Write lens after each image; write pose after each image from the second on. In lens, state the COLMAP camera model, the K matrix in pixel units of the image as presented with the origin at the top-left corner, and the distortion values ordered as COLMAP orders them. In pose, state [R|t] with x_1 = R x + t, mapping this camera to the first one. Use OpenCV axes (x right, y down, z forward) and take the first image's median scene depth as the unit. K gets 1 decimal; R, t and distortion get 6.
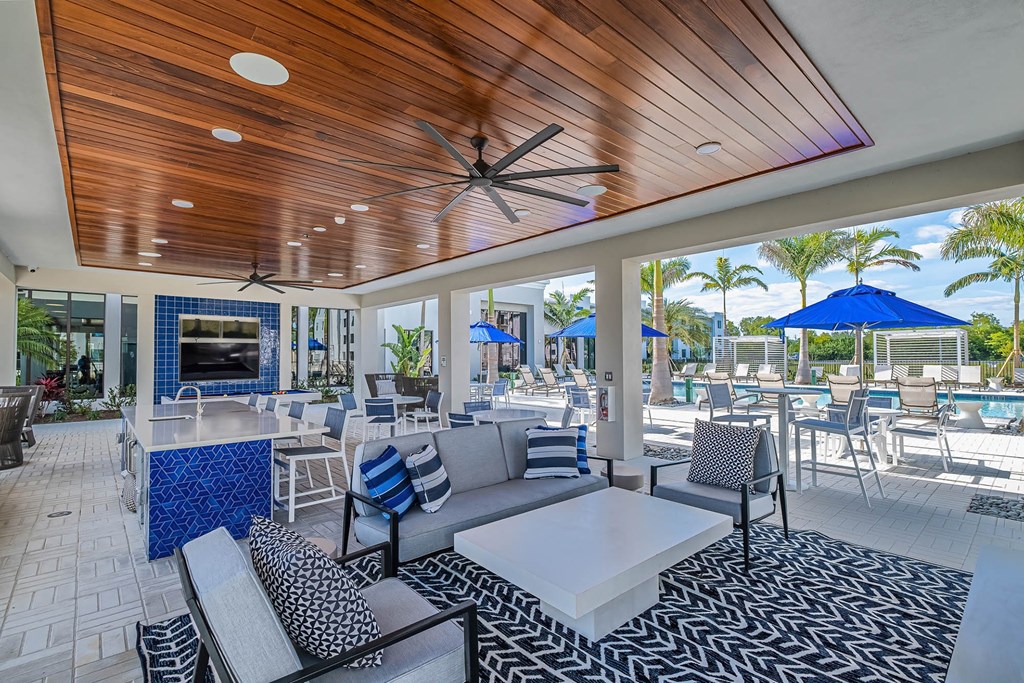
lens RADIAL K [[476.3, 0, 512.0], [0, 476.3, 341.5], [0, 0, 1]] dist [-0.000810, -0.000087]
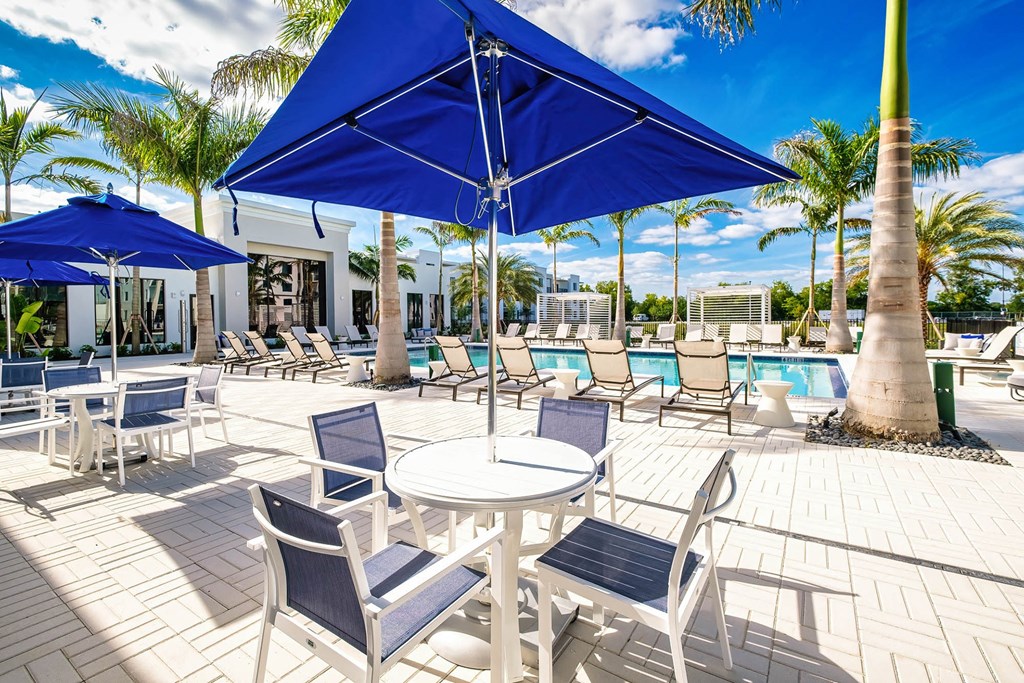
lens RADIAL K [[462.9, 0, 510.1], [0, 462.9, 320.3], [0, 0, 1]] dist [0.001792, 0.000390]
pose [[0.967936, -0.001469, 0.251194, 0.187123], [-0.007443, 0.999376, 0.034524, 0.012067], [-0.251088, -0.035287, 0.967321, 0.198109]]
